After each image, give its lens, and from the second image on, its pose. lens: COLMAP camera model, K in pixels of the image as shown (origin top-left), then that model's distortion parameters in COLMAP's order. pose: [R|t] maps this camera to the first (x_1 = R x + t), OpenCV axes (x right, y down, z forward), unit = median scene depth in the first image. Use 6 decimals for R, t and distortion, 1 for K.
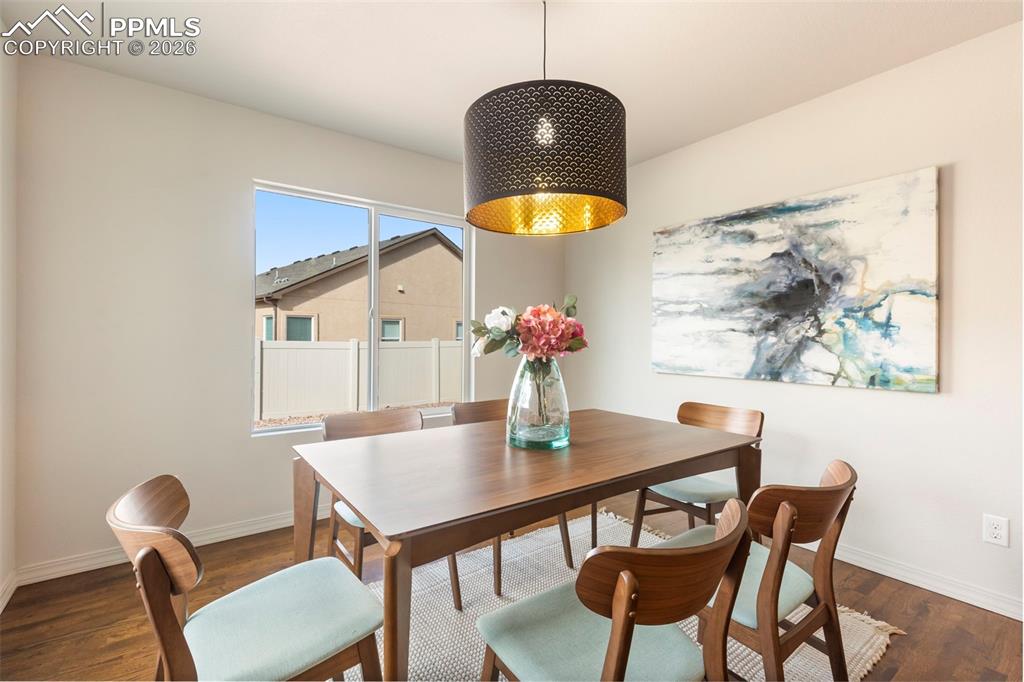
lens RADIAL K [[466.1, 0, 516.8], [0, 466.1, 338.8], [0, 0, 1]] dist [0.010670, -0.000909]
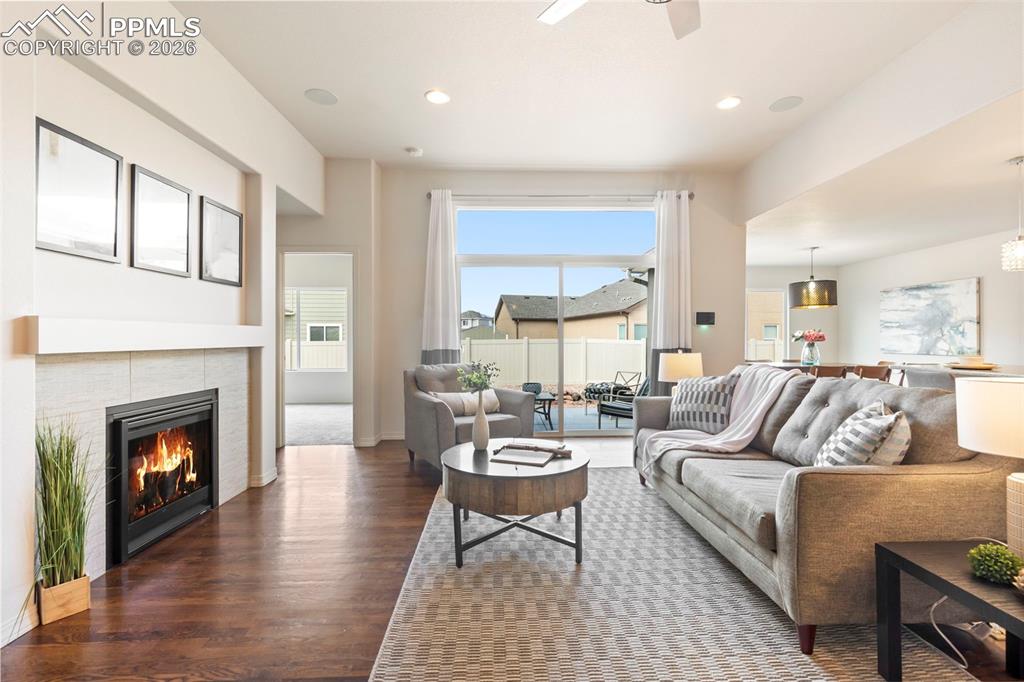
lens RADIAL K [[466.1, 0, 518.4], [0, 466.1, 344.2], [0, 0, 1]] dist [0.010670, -0.000909]
pose [[0.829463, 0.000886, -0.558560, 0.147256], [0.003427, 0.999972, 0.006675, 0.011758], [0.558551, -0.007451, 0.829437, -2.578975]]
